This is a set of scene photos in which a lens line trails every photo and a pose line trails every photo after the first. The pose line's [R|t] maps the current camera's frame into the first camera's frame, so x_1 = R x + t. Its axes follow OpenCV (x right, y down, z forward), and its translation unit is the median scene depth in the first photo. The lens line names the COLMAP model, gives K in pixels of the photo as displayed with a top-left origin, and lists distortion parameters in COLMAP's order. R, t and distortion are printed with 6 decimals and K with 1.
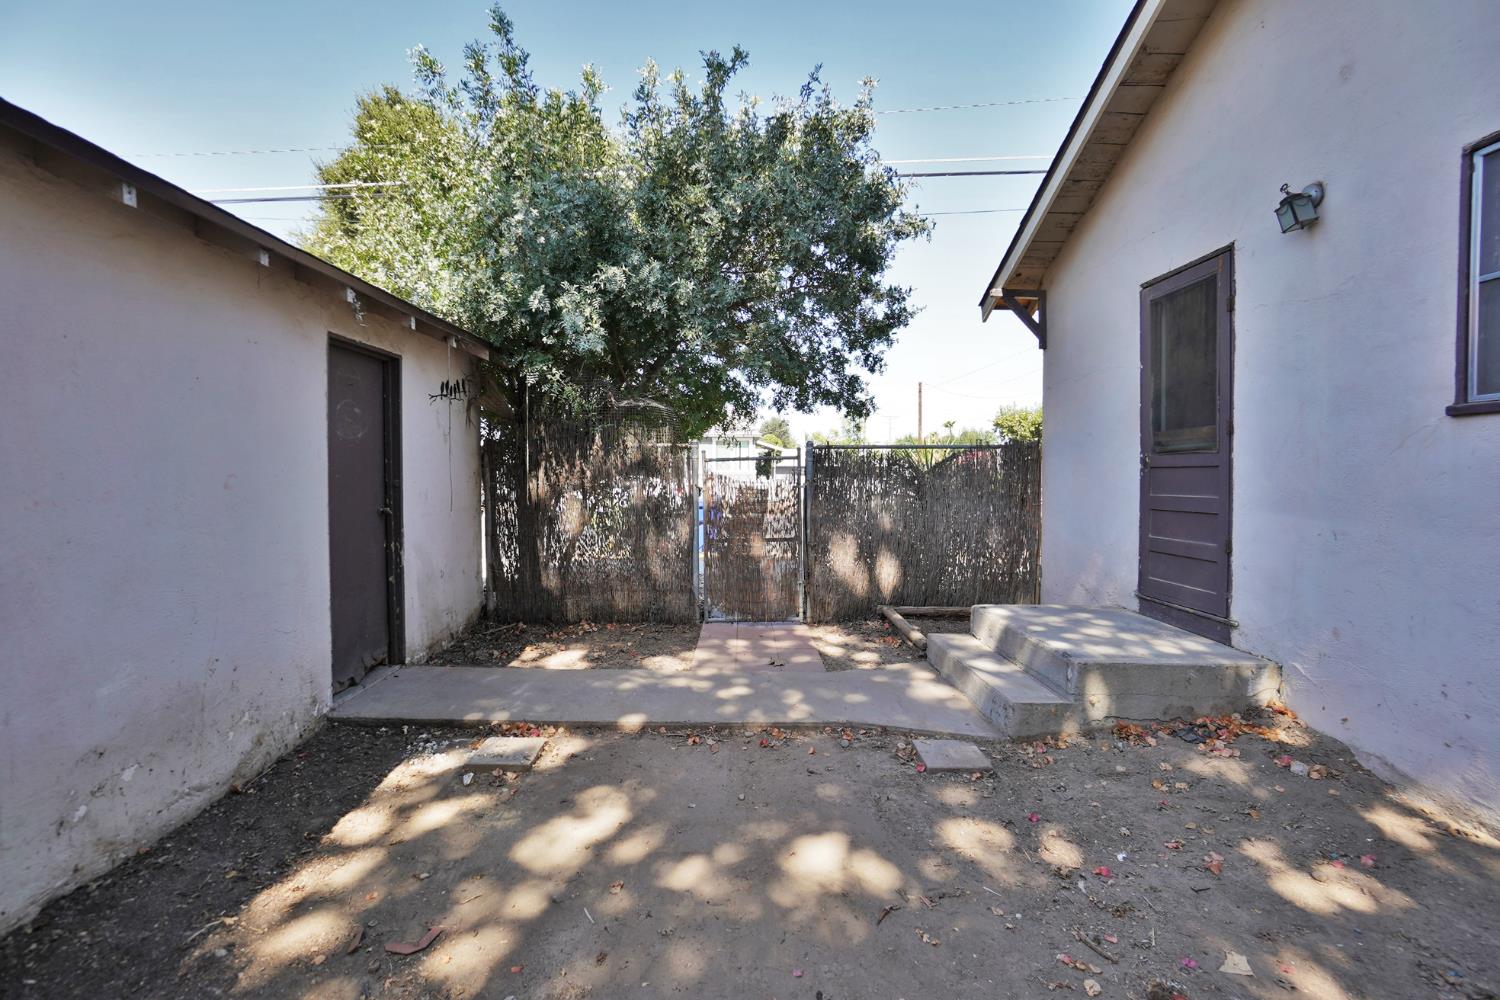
lens RADIAL K [[661.9, 0, 733.2], [0, 661.9, 490.3], [0, 0, 1]] dist [-0.062881, 0.022726]
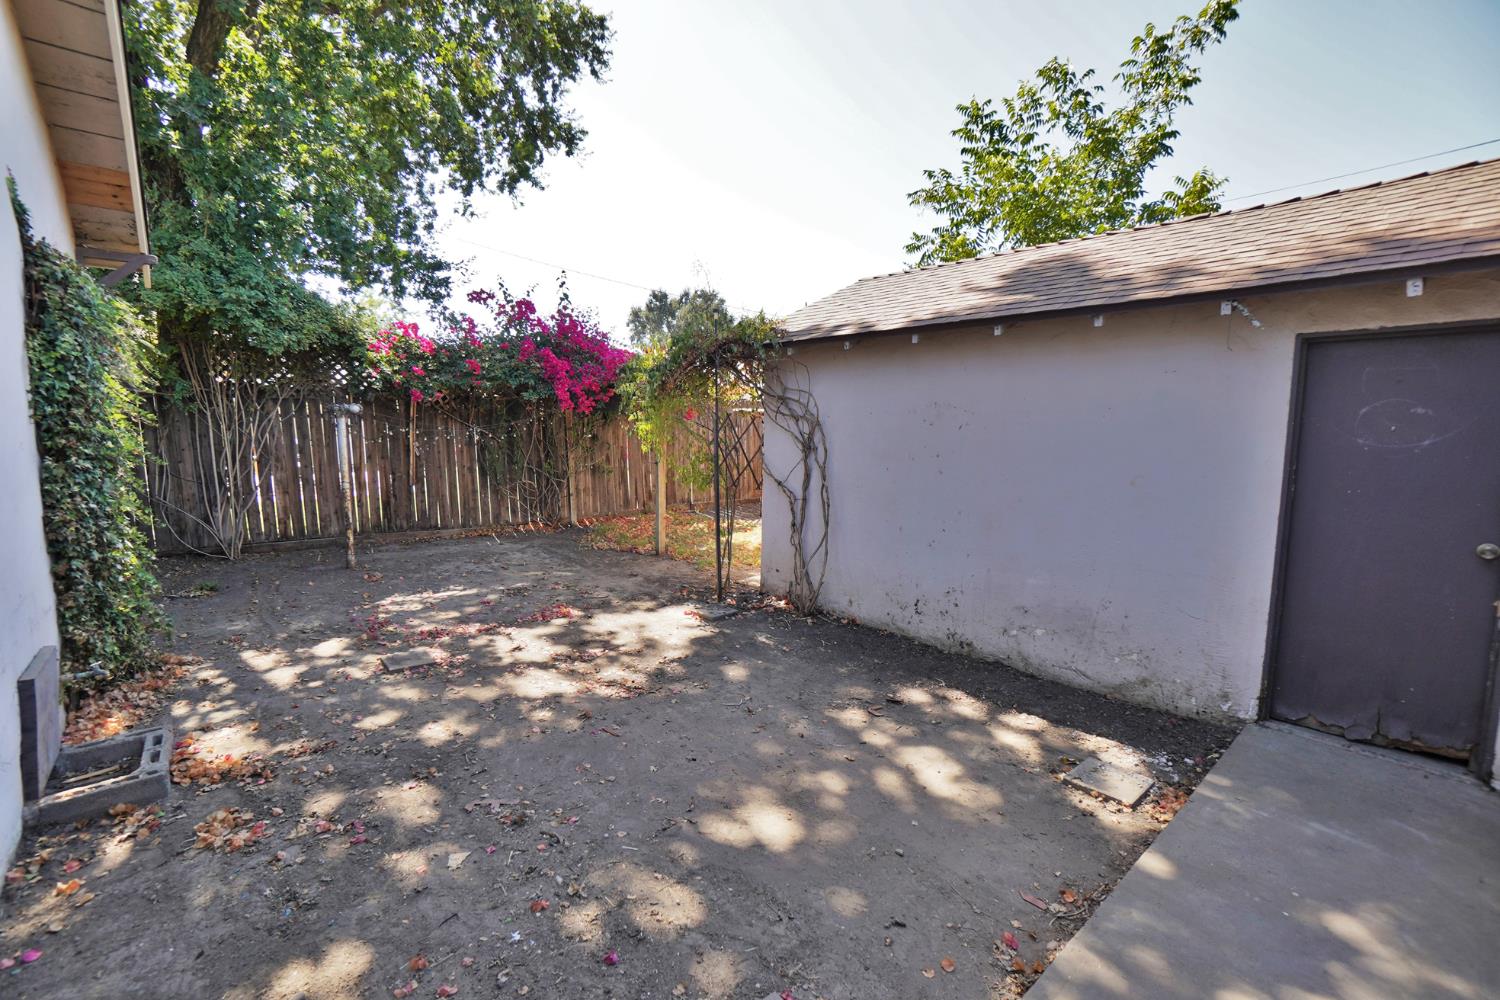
lens RADIAL K [[661.9, 0, 733.2], [0, 661.9, 490.3], [0, 0, 1]] dist [-0.062881, 0.022726]
pose [[-0.765192, 0.062108, -0.640799, 0.549876], [-0.027724, 0.991234, 0.129179, -0.108783], [0.643204, 0.116613, -0.756763, 1.083850]]
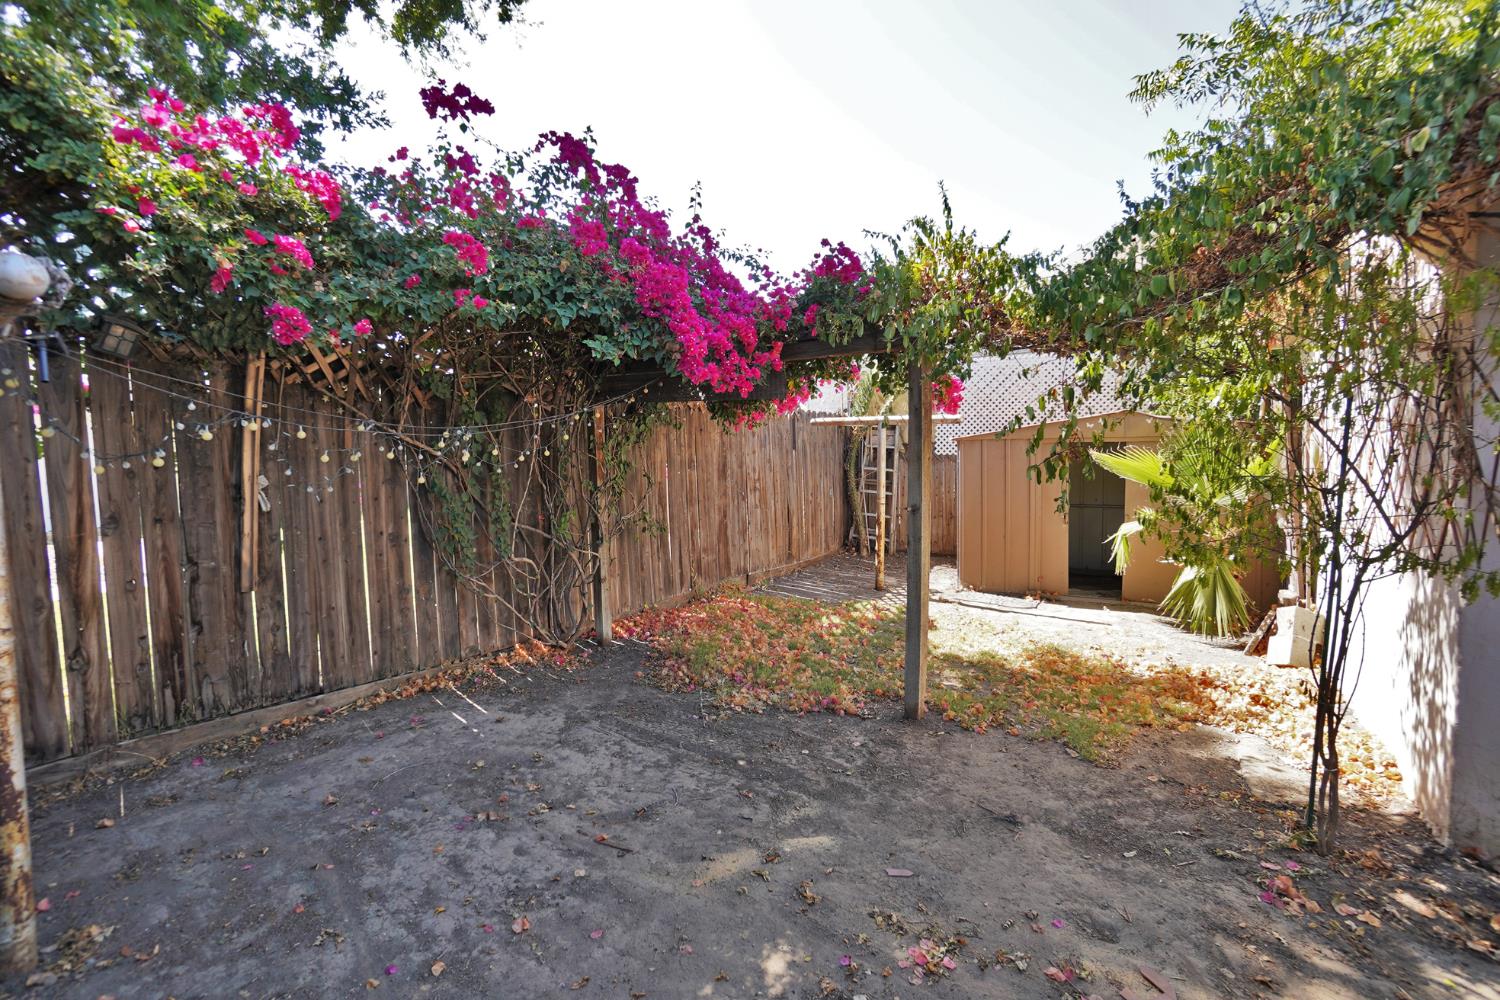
lens RADIAL K [[661.9, 0, 733.2], [0, 661.9, 490.3], [0, 0, 1]] dist [-0.062881, 0.022726]
pose [[-0.573651, 0.041073, -0.818069, 0.278444], [-0.009088, 0.998361, 0.056498, 0.008900], [0.819049, 0.039845, -0.572338, -0.305397]]
